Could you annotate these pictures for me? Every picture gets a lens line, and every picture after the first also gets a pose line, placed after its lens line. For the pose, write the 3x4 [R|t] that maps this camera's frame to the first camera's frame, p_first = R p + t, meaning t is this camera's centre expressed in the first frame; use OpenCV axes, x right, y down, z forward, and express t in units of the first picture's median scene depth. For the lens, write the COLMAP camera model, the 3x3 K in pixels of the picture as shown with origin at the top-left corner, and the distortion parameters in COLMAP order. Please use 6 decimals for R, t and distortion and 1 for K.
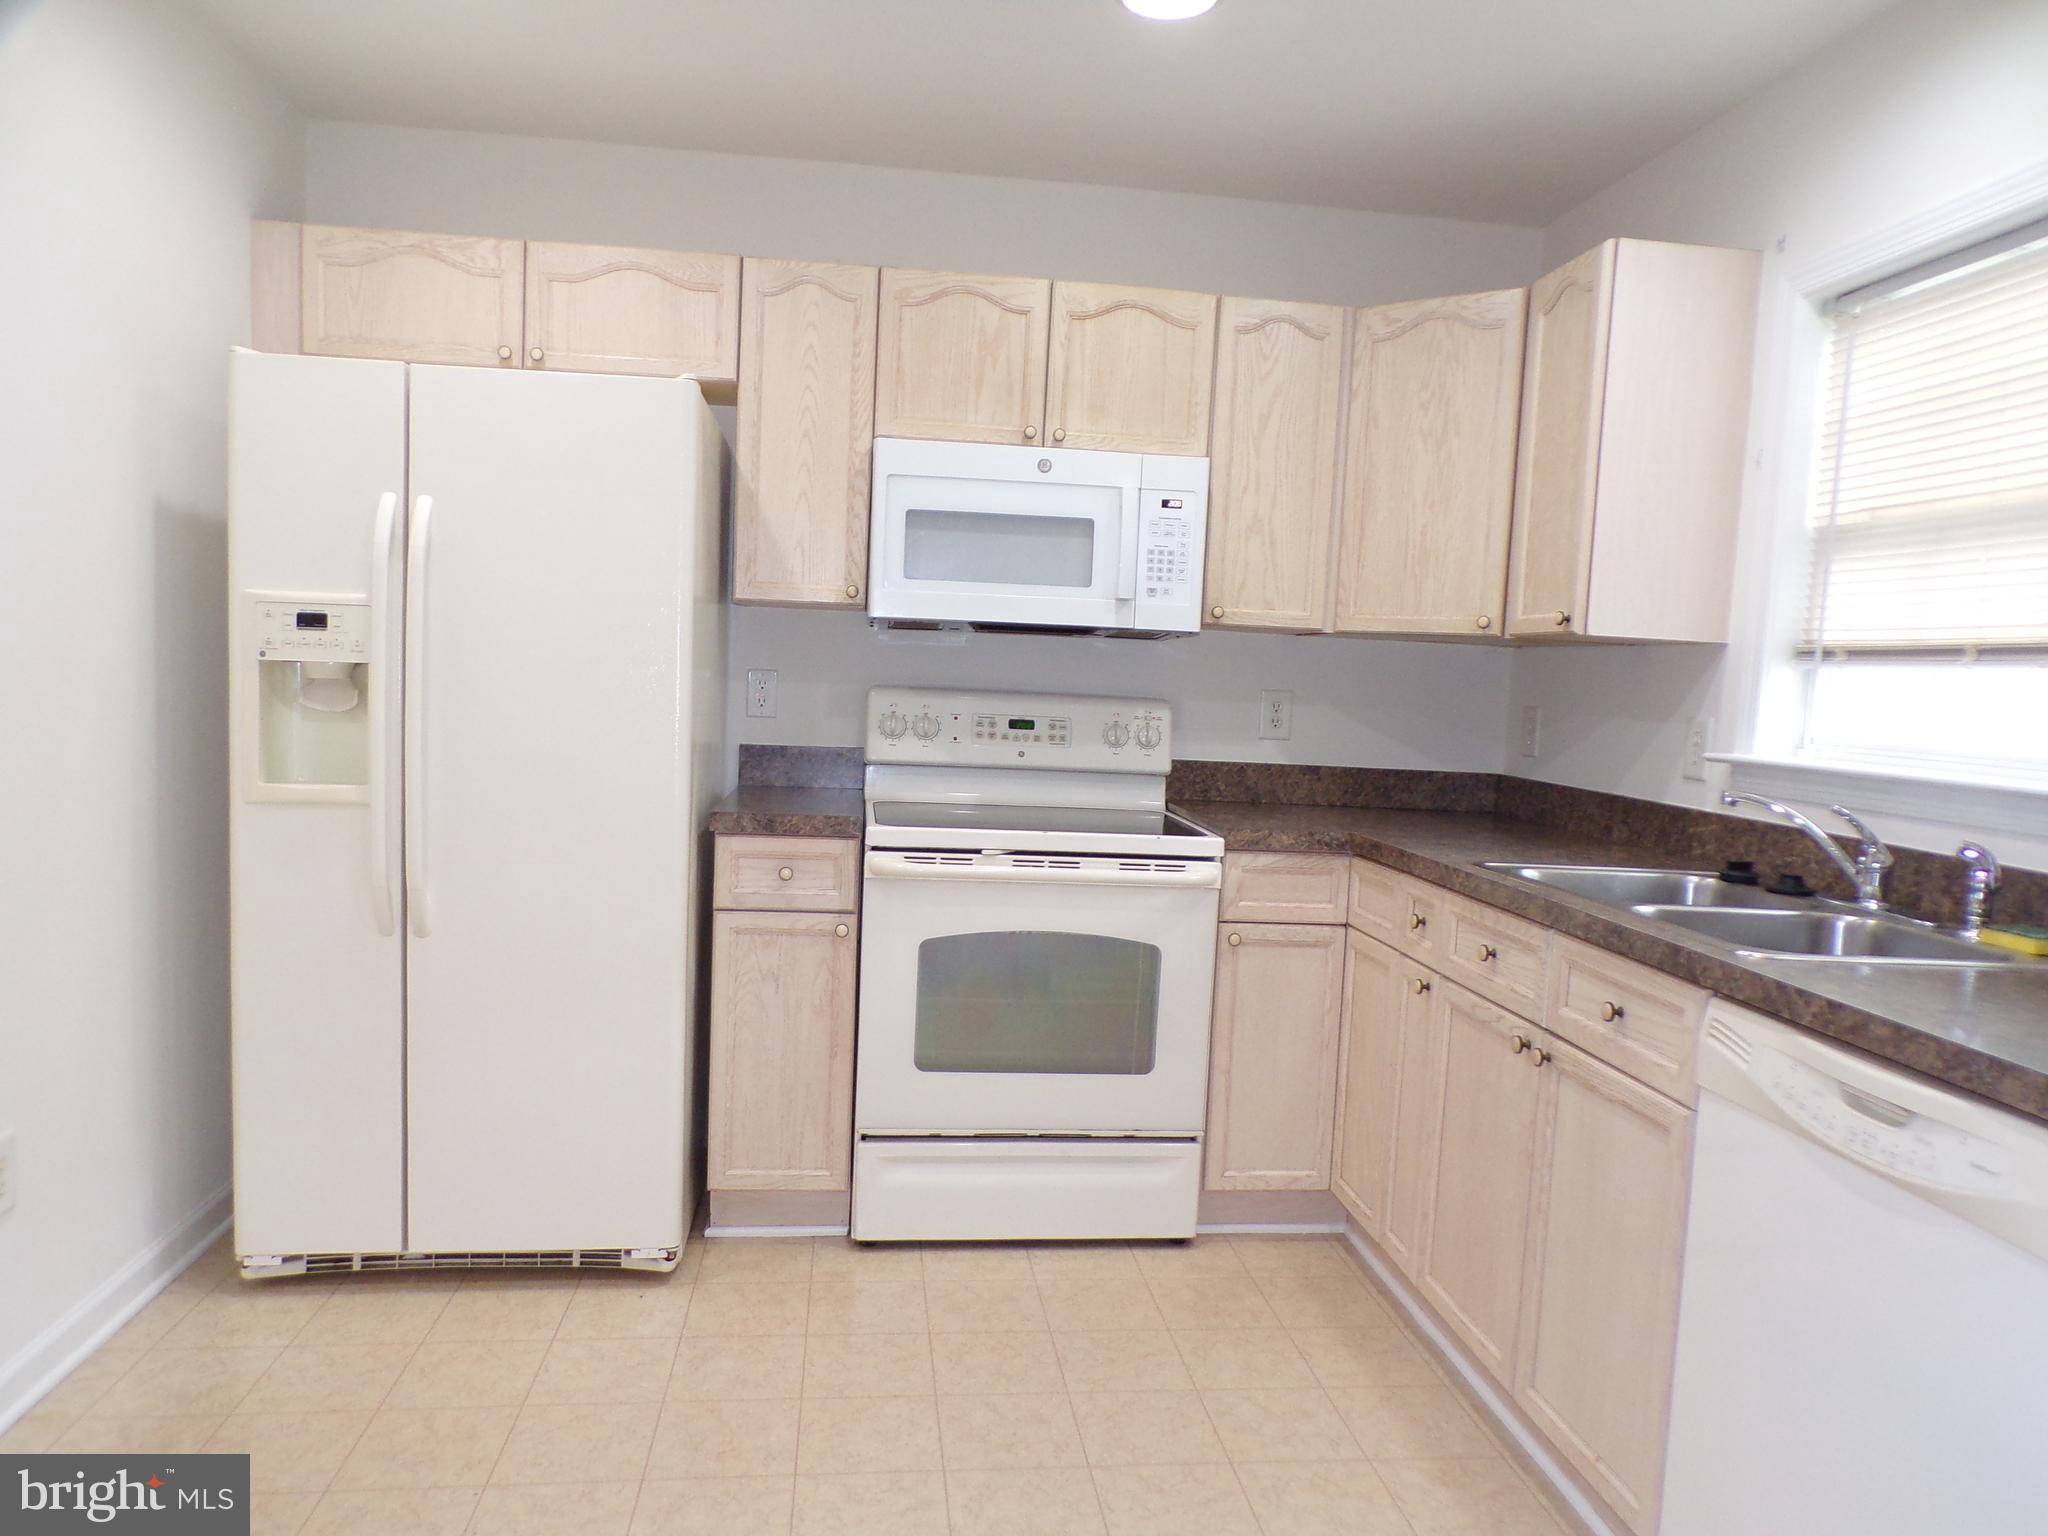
lens RADIAL K [[1412.8, 0, 1016.6], [0, 1412.8, 771.6], [0, 0, 1]] dist [-0.011781, 0.020075]
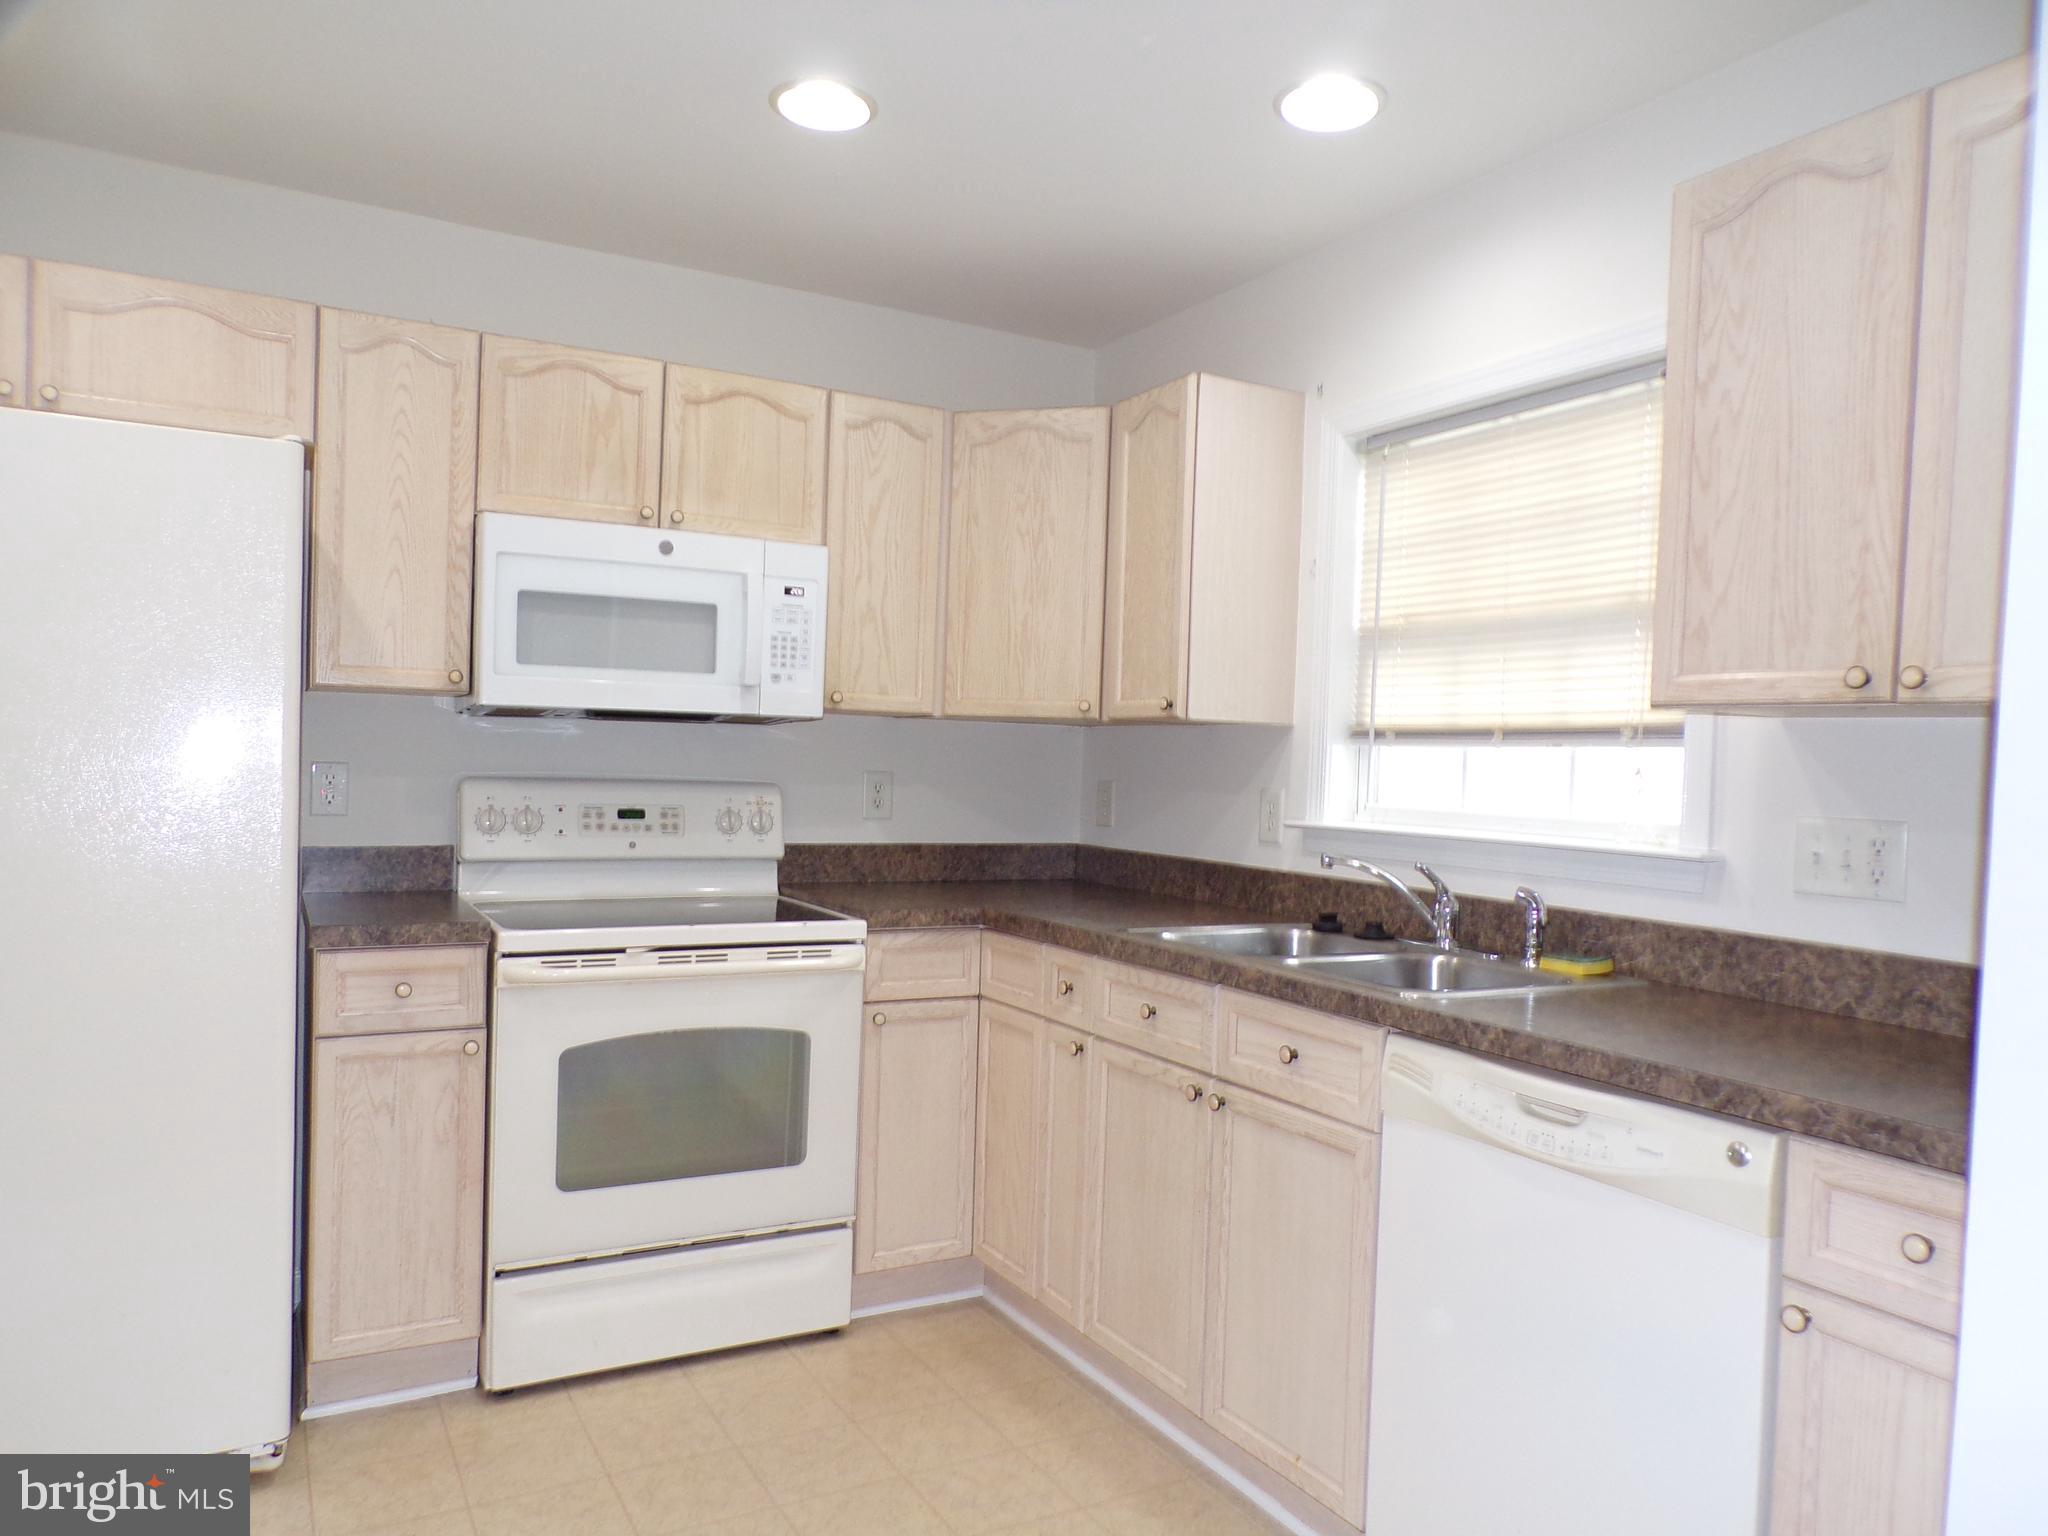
lens RADIAL K [[1412.8, 0, 1021.5], [0, 1412.8, 774.0], [0, 0, 1]] dist [-0.011781, 0.020075]
pose [[0.924421, -0.022031, 0.380738, -0.135239], [0.040934, 0.998295, -0.041623, -0.011300], [-0.379172, 0.054062, 0.923746, 0.014155]]
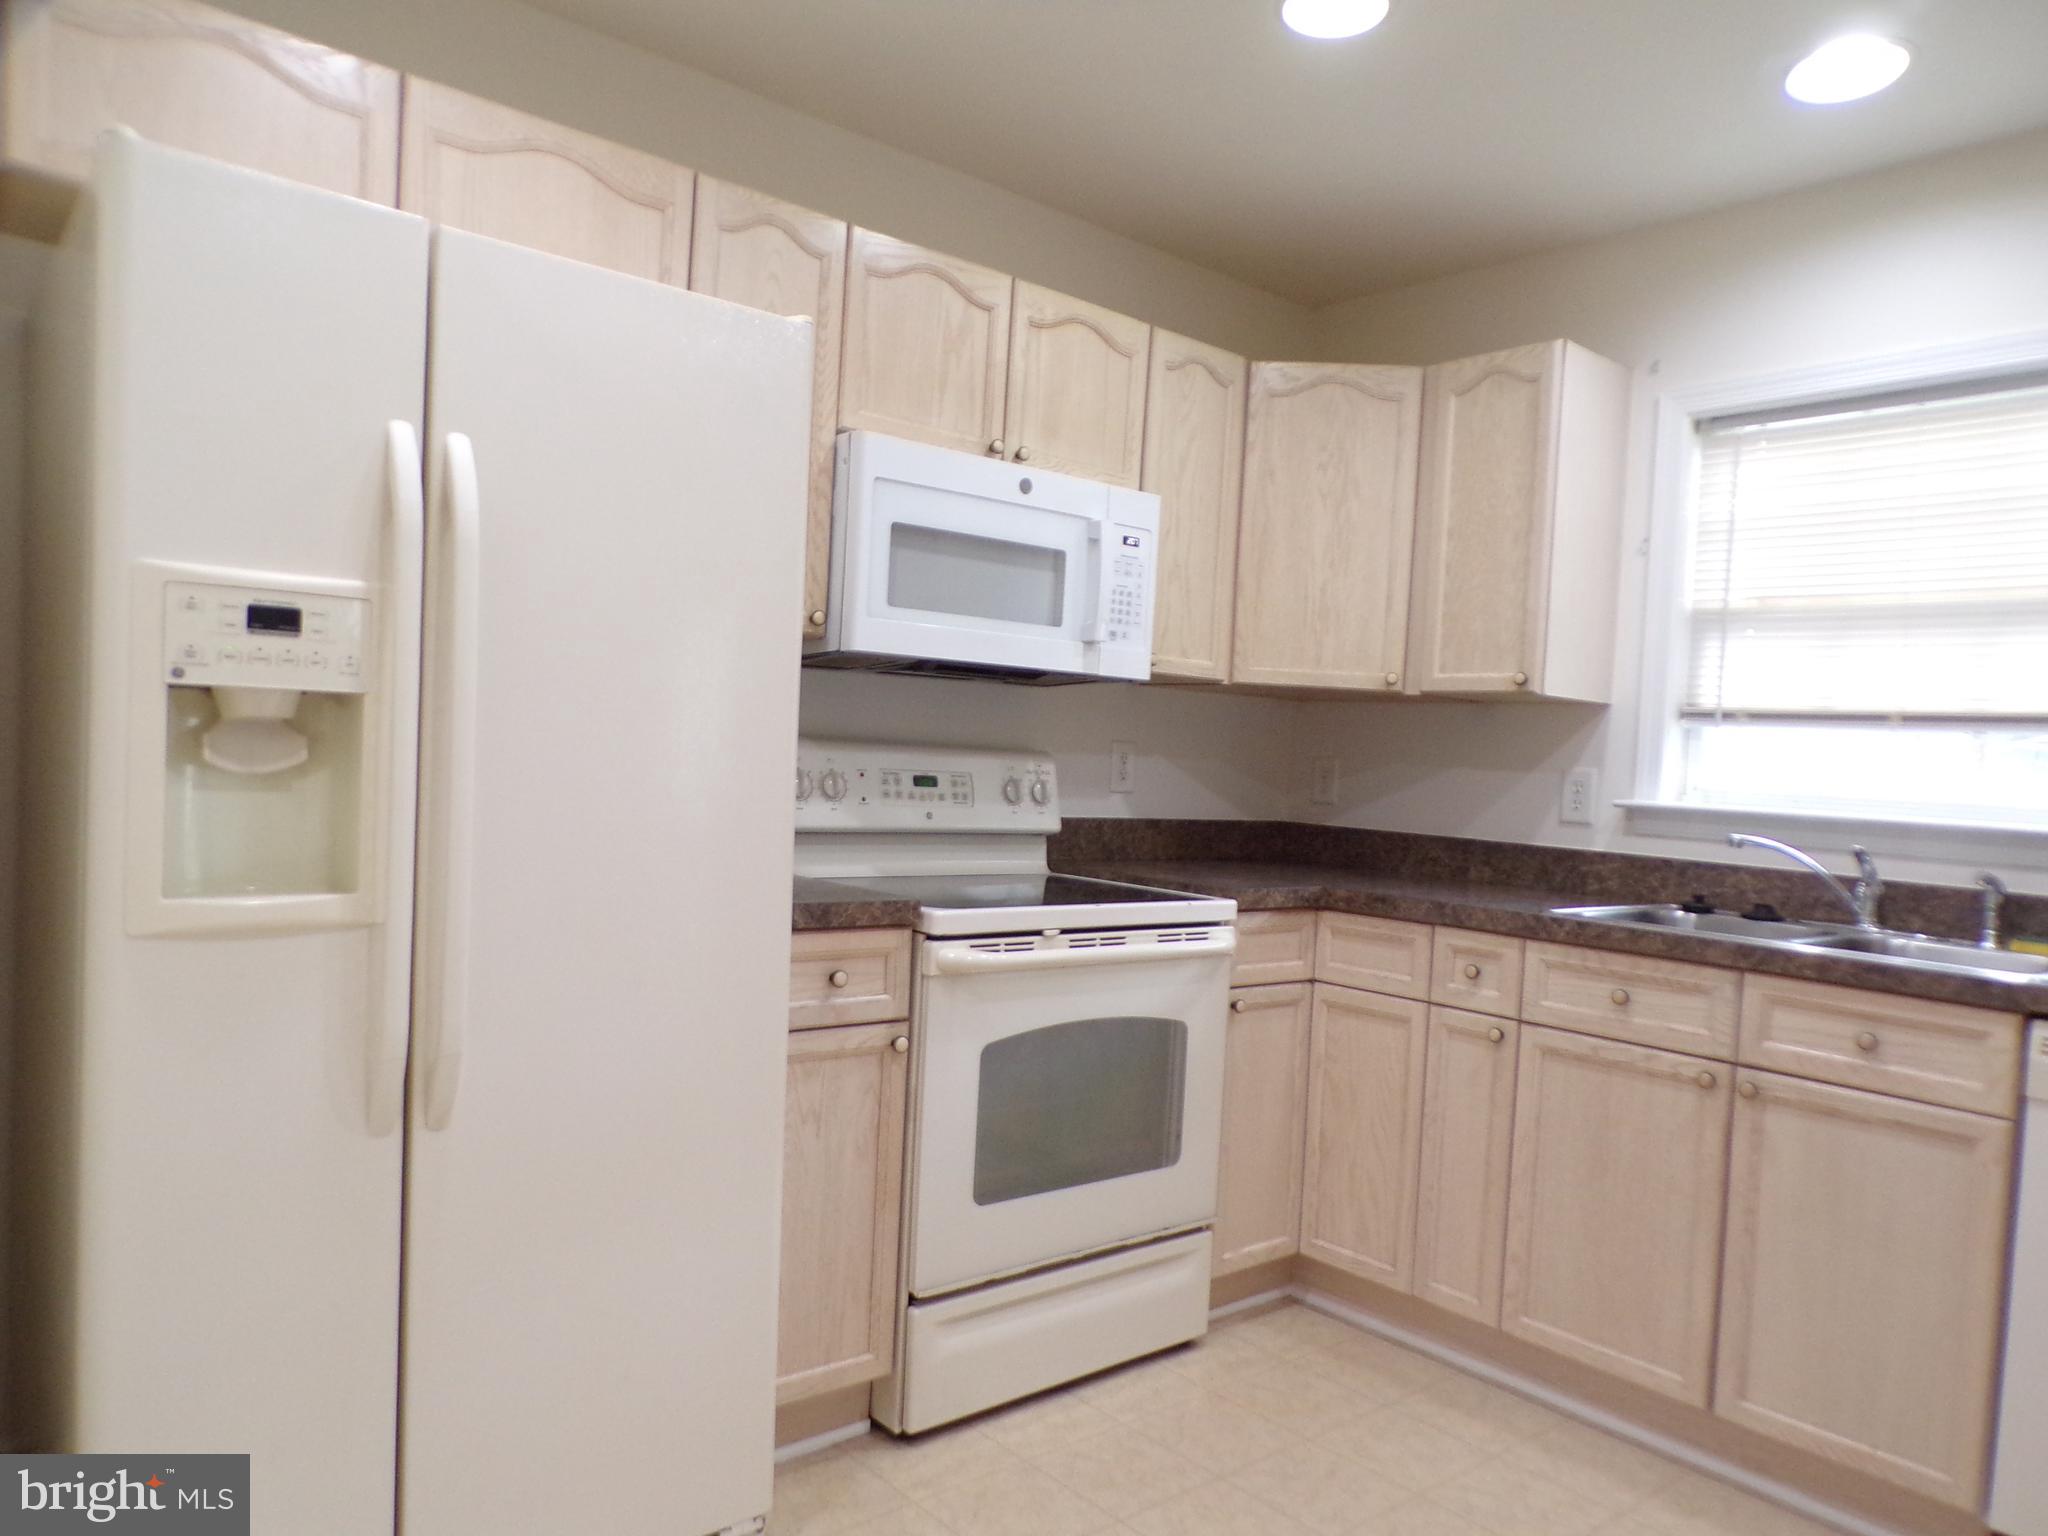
lens RADIAL K [[1412.8, 0, 1028.7], [0, 1412.8, 776.9], [0, 0, 1]] dist [-0.011781, 0.020075]
pose [[0.831910, -0.008835, 0.554841, -0.492903], [0.024046, 0.999508, -0.020138, -0.019613], [-0.554390, 0.030095, 0.831713, 0.290137]]
